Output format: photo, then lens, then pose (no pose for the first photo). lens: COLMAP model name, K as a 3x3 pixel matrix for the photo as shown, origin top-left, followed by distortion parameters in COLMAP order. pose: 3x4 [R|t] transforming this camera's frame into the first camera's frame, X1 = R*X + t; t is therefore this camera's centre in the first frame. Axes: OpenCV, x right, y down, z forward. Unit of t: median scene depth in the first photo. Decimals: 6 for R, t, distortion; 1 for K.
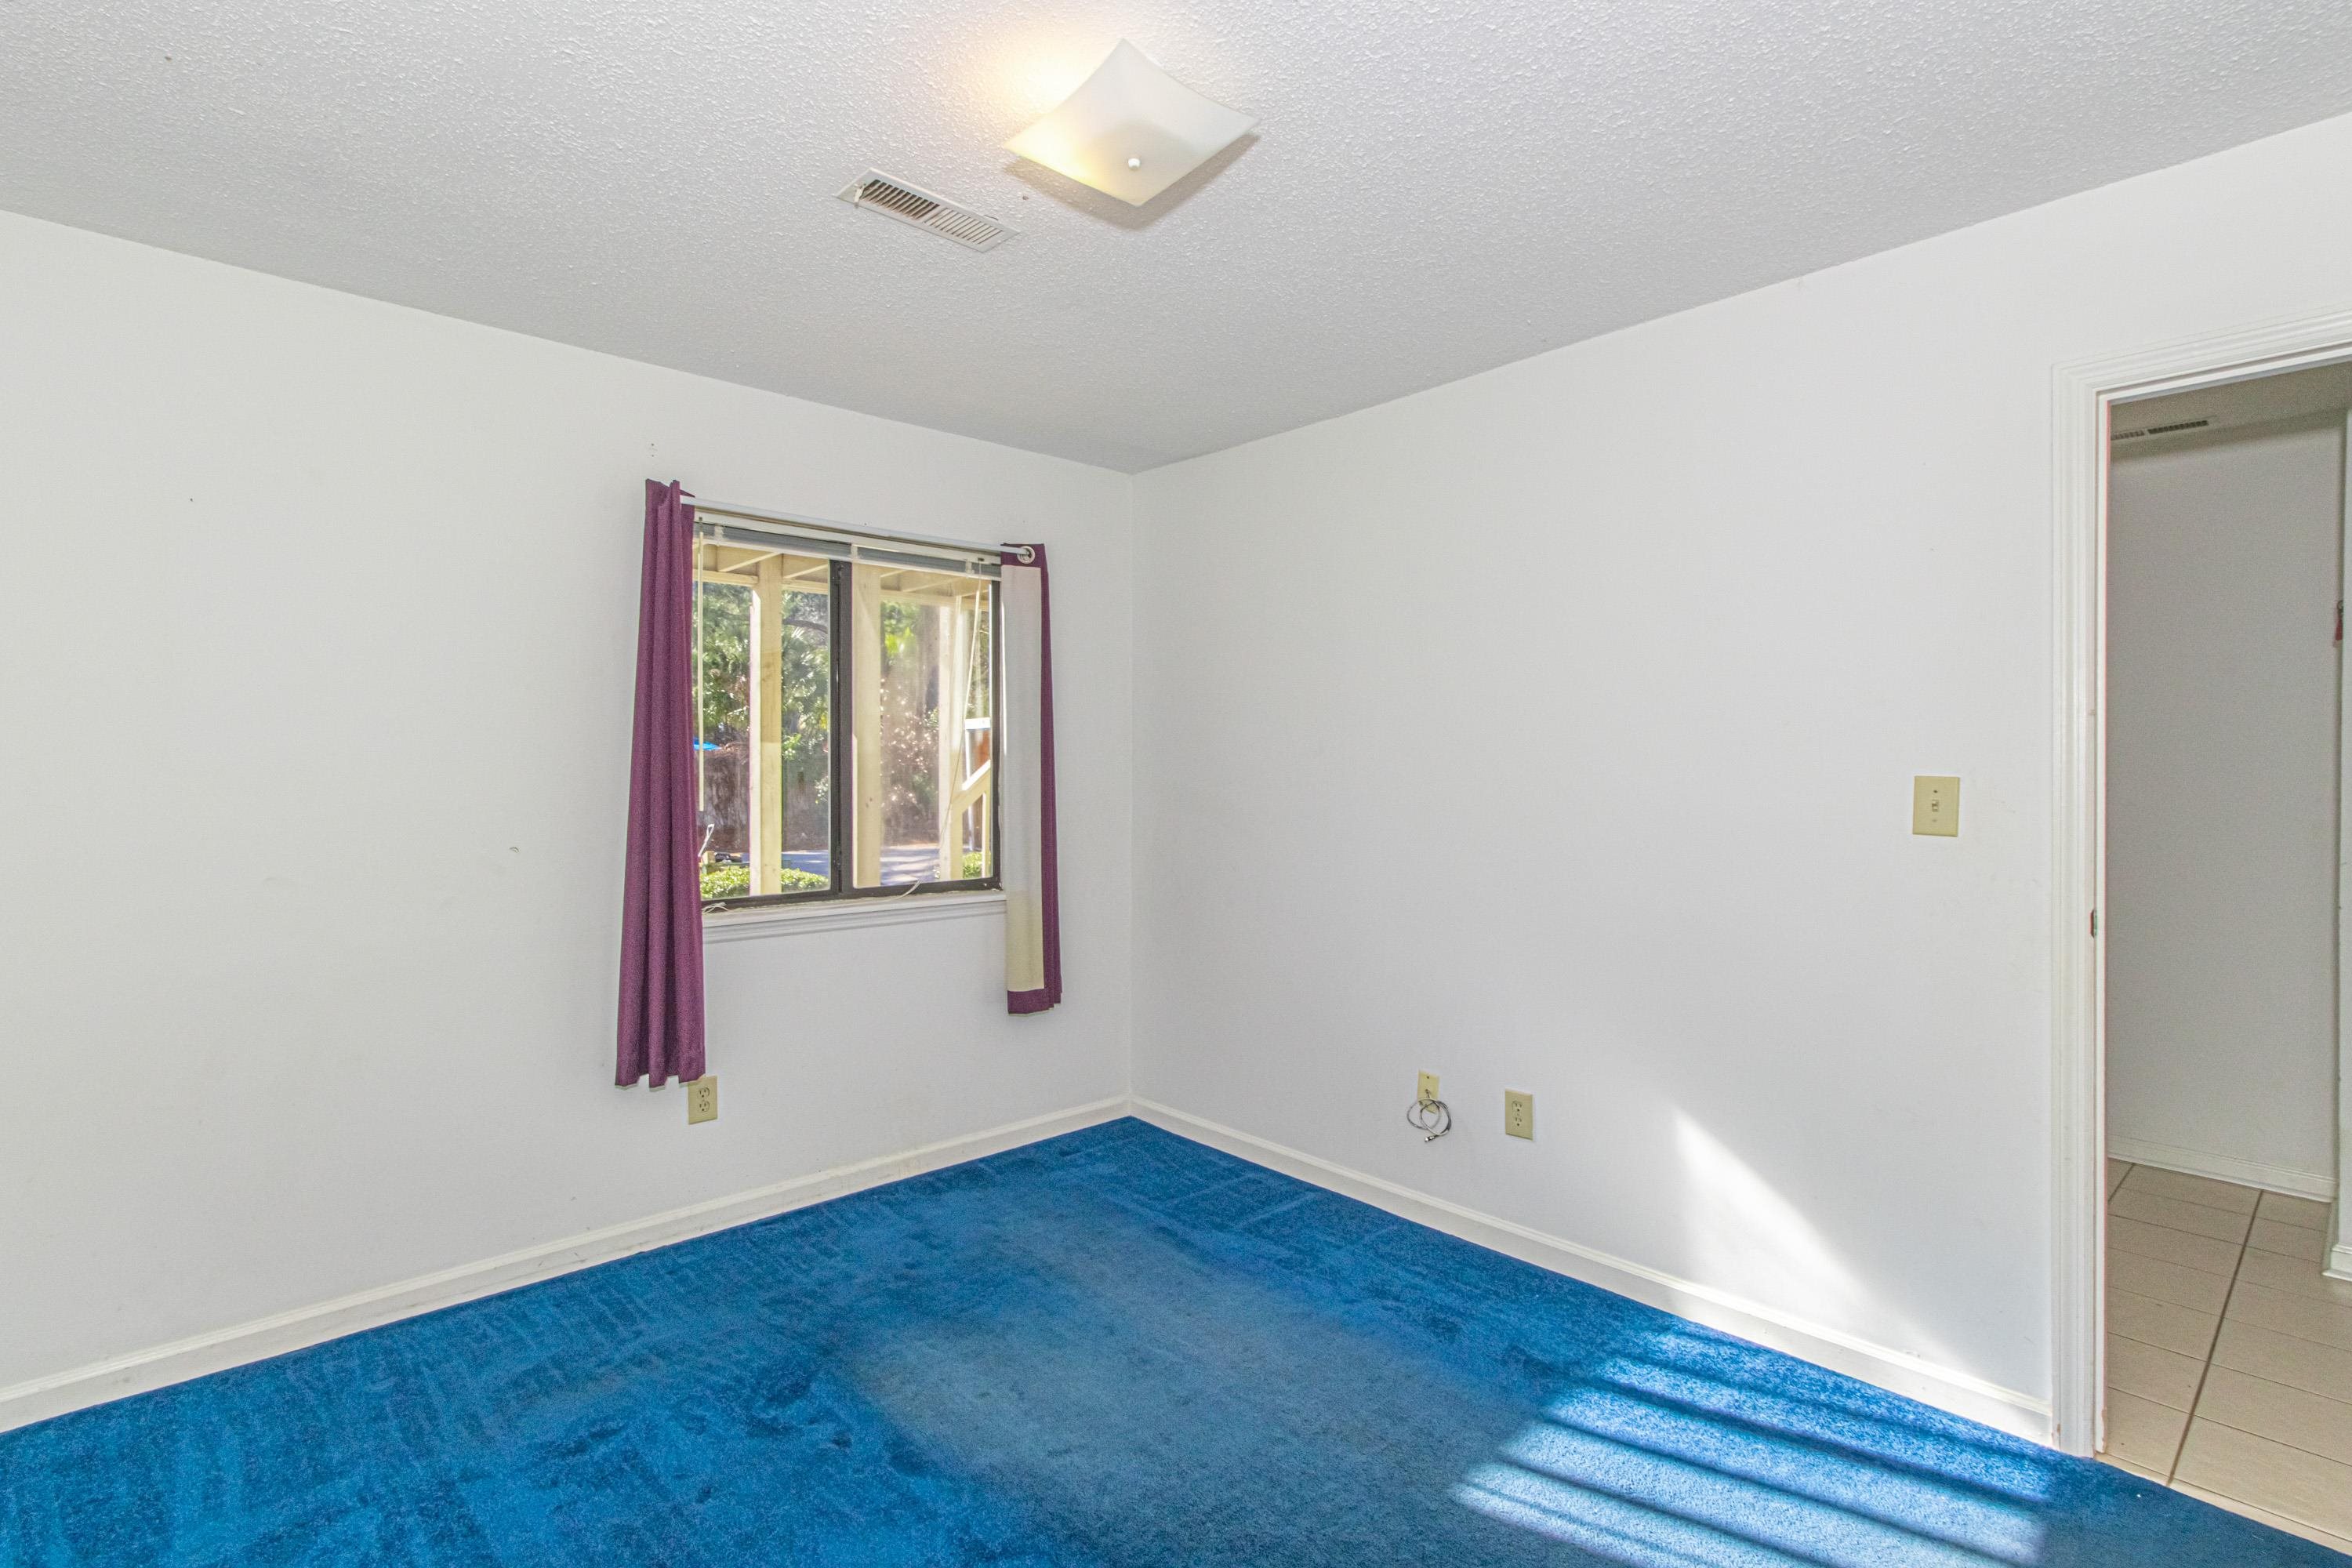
lens RADIAL K [[1087.9, 0, 1157.7], [0, 1087.9, 766.6], [0, 0, 1]] dist [0.001140, 0.000081]
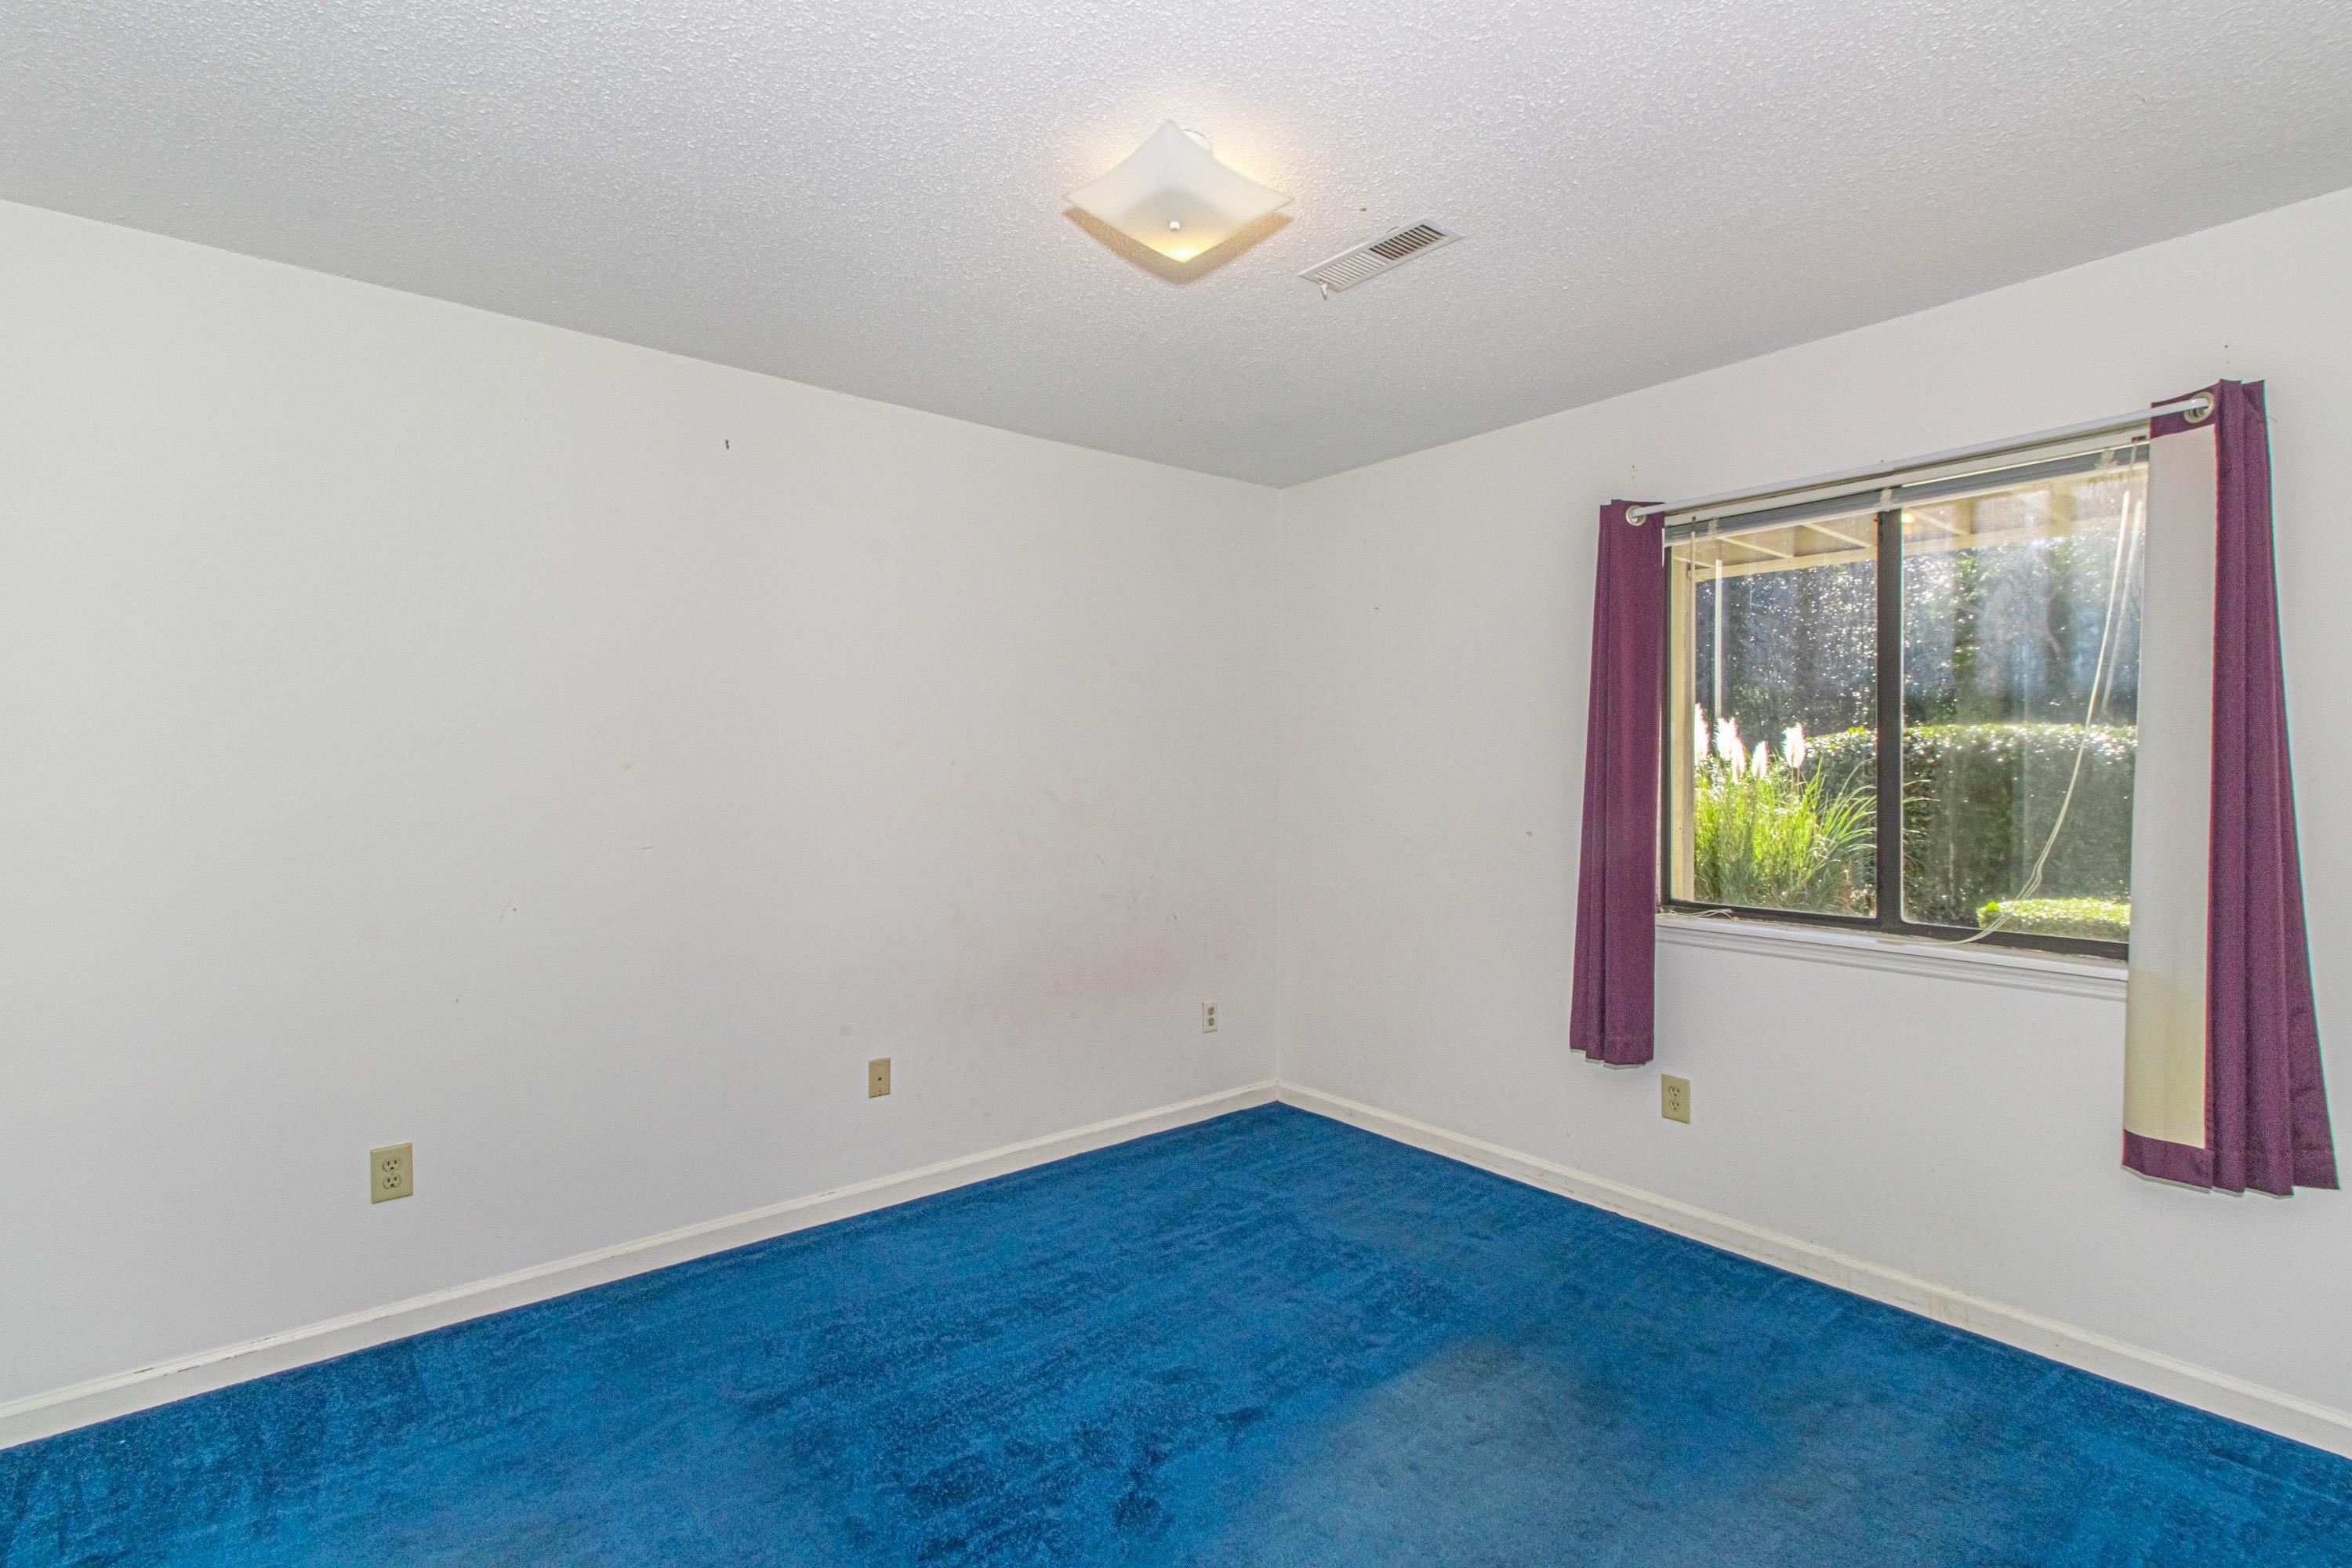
lens RADIAL K [[1088.2, 0, 1178.4], [0, 1088.2, 768.4], [0, 0, 1]] dist [0.000487, 0.000114]
pose [[-0.042221, -0.001124, -0.999108, 0.608823], [-0.000538, 0.999999, -0.001103, 0.002230], [0.999108, 0.000491, -0.042222, 0.585149]]
